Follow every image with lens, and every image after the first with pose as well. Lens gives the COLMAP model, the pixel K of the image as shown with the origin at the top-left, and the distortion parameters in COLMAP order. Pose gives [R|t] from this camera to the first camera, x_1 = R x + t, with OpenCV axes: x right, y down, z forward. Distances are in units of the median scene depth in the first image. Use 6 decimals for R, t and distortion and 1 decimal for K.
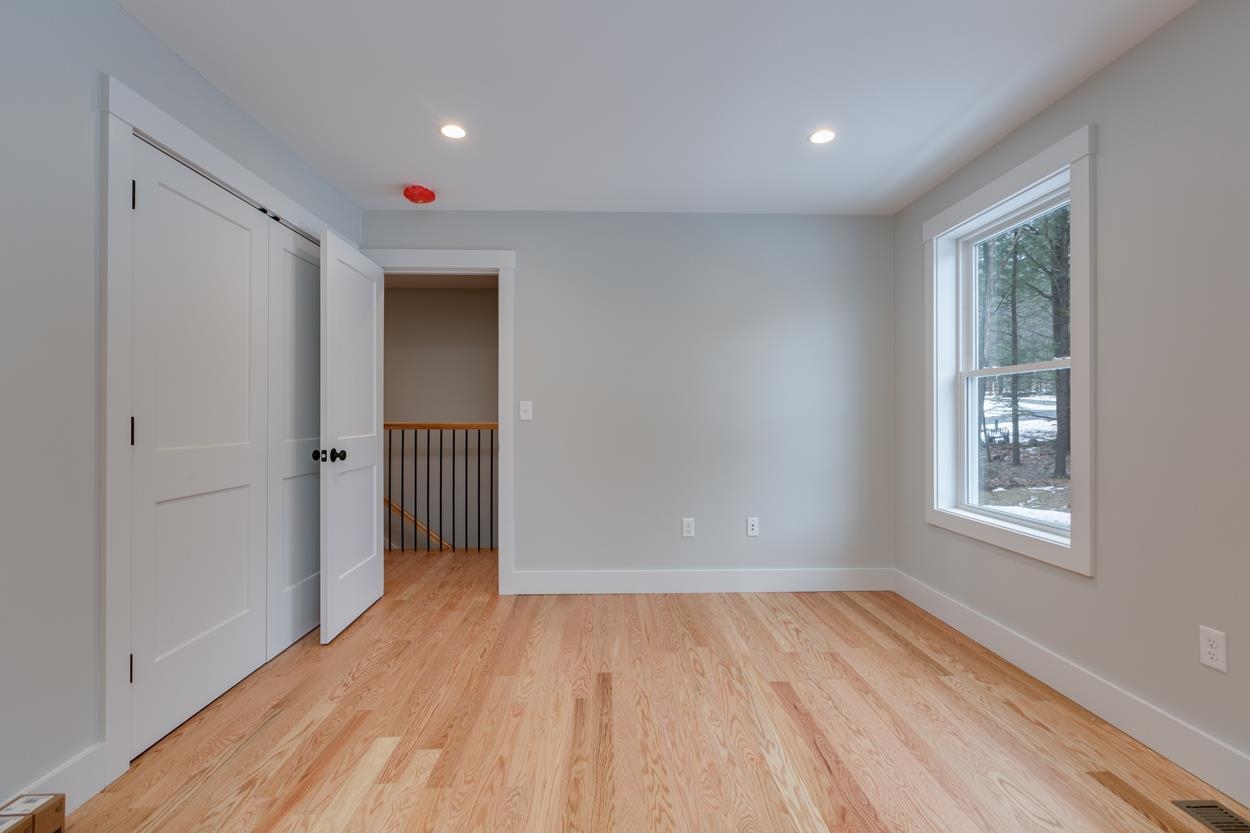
lens RADIAL K [[565.0, 0, 630.4], [0, 565.0, 410.1], [0, 0, 1]] dist [0.003299, -0.000218]
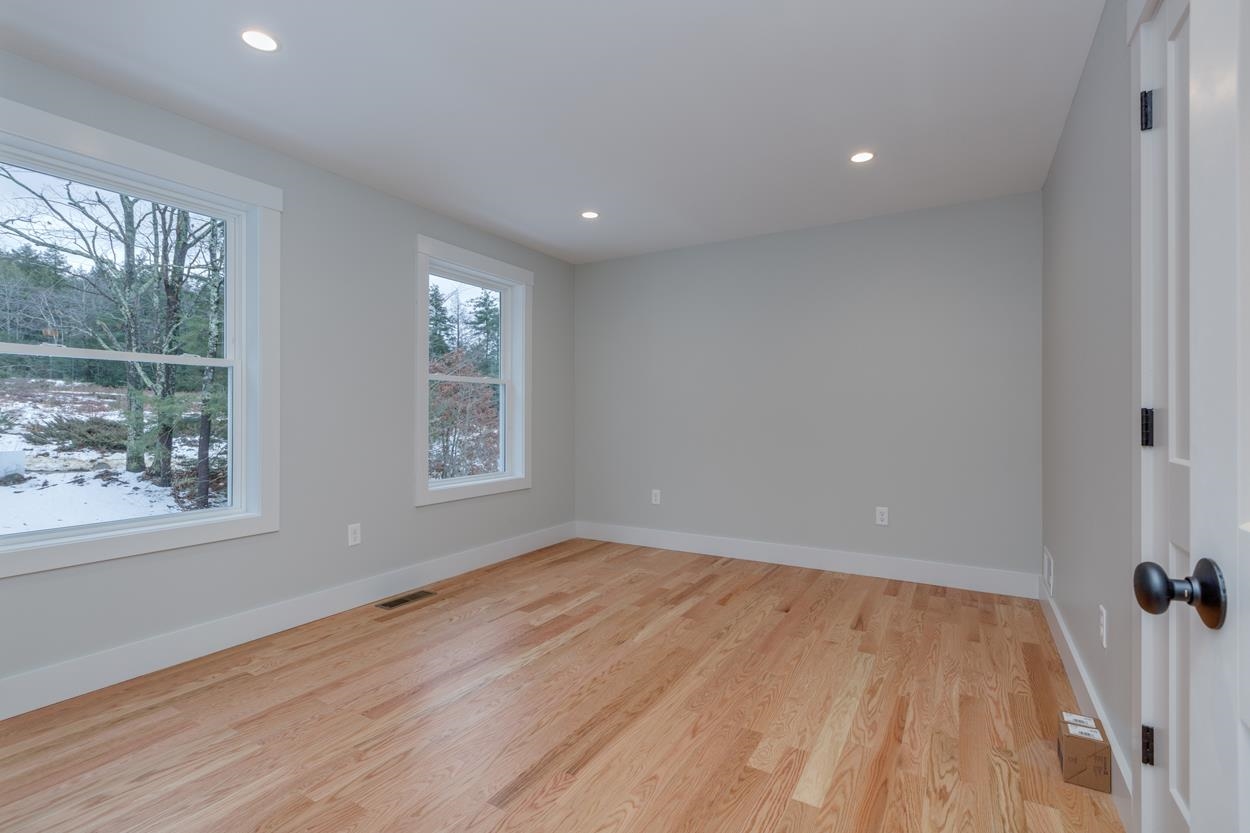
lens RADIAL K [[565.0, 0, 630.4], [0, 565.0, 410.1], [0, 0, 1]] dist [0.003299, -0.000218]
pose [[-0.836861, 0.002144, 0.547412, -0.638277], [-0.005917, 0.999898, -0.012961, 0.026446], [-0.547384, -0.014086, -0.836763, 1.763381]]
